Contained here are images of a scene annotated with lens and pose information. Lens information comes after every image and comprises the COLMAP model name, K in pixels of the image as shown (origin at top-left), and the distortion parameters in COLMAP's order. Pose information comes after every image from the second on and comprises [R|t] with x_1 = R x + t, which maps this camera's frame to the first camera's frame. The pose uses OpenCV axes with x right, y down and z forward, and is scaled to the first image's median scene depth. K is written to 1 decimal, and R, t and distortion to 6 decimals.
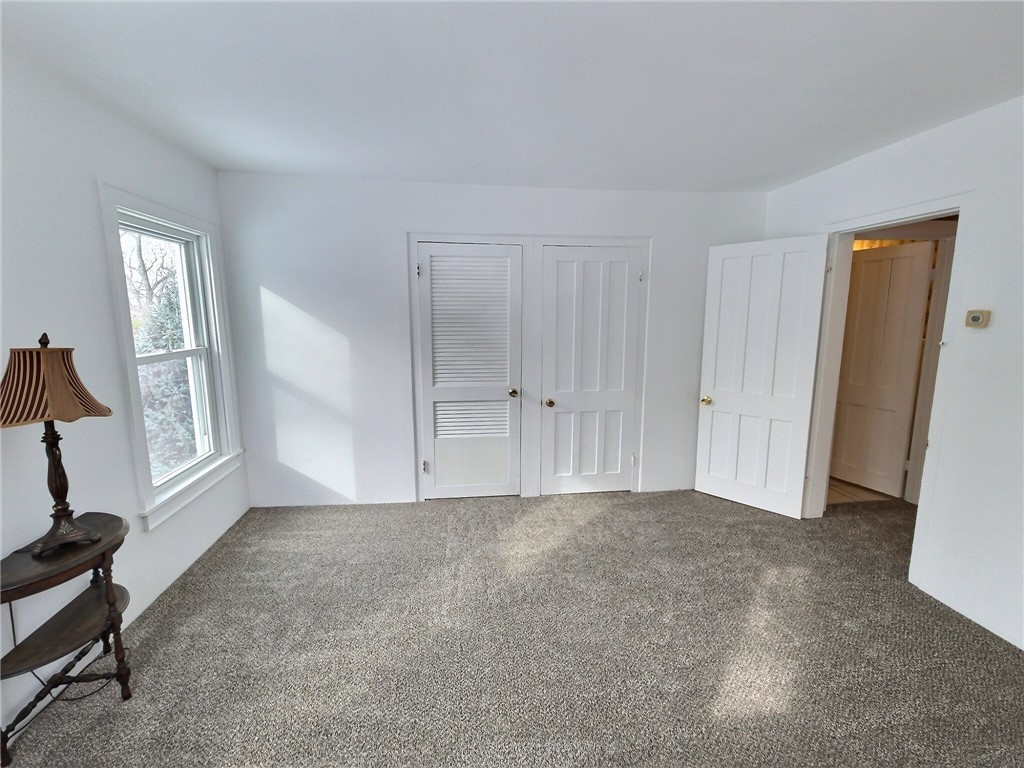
lens RADIAL K [[454.3, 0, 506.4], [0, 454.3, 377.2], [0, 0, 1]] dist [-0.002762, -0.003803]
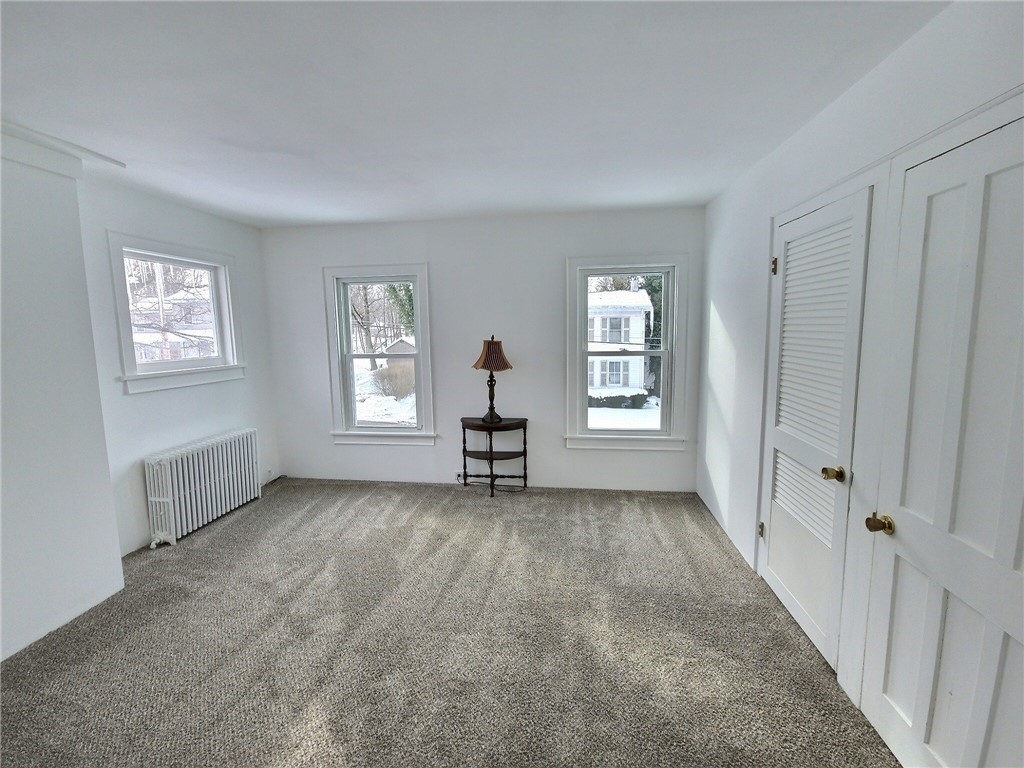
lens RADIAL K [[454.3, 0, 509.1], [0, 454.3, 382.1], [0, 0, 1]] dist [-0.002762, -0.003803]
pose [[-0.256211, 0.121797, -0.958917, 0.776273], [-0.122294, 0.979974, 0.157147, -0.136419], [0.958854, 0.157532, -0.236185, 0.948822]]
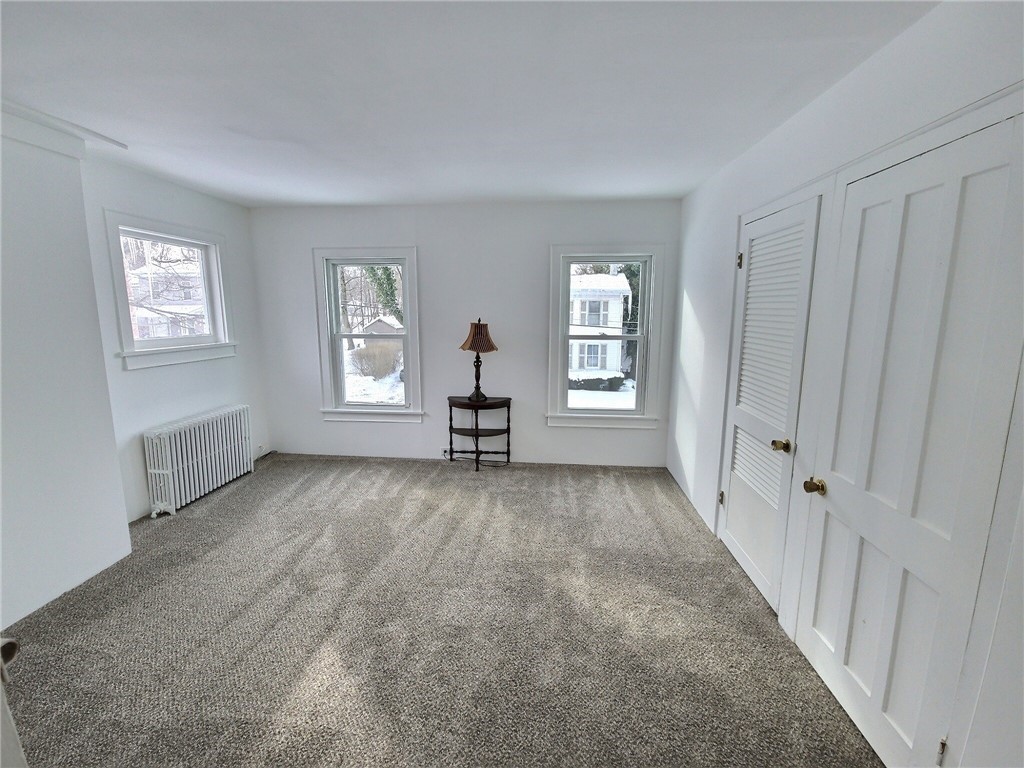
lens RADIAL K [[454.3, 0, 509.4], [0, 454.3, 382.1], [0, 0, 1]] dist [-0.002762, -0.003803]
pose [[-0.211369, 0.157678, -0.964604, 0.855144], [-0.142127, 0.971454, 0.189941, -0.143413], [0.967018, 0.177244, -0.182925, 0.945868]]
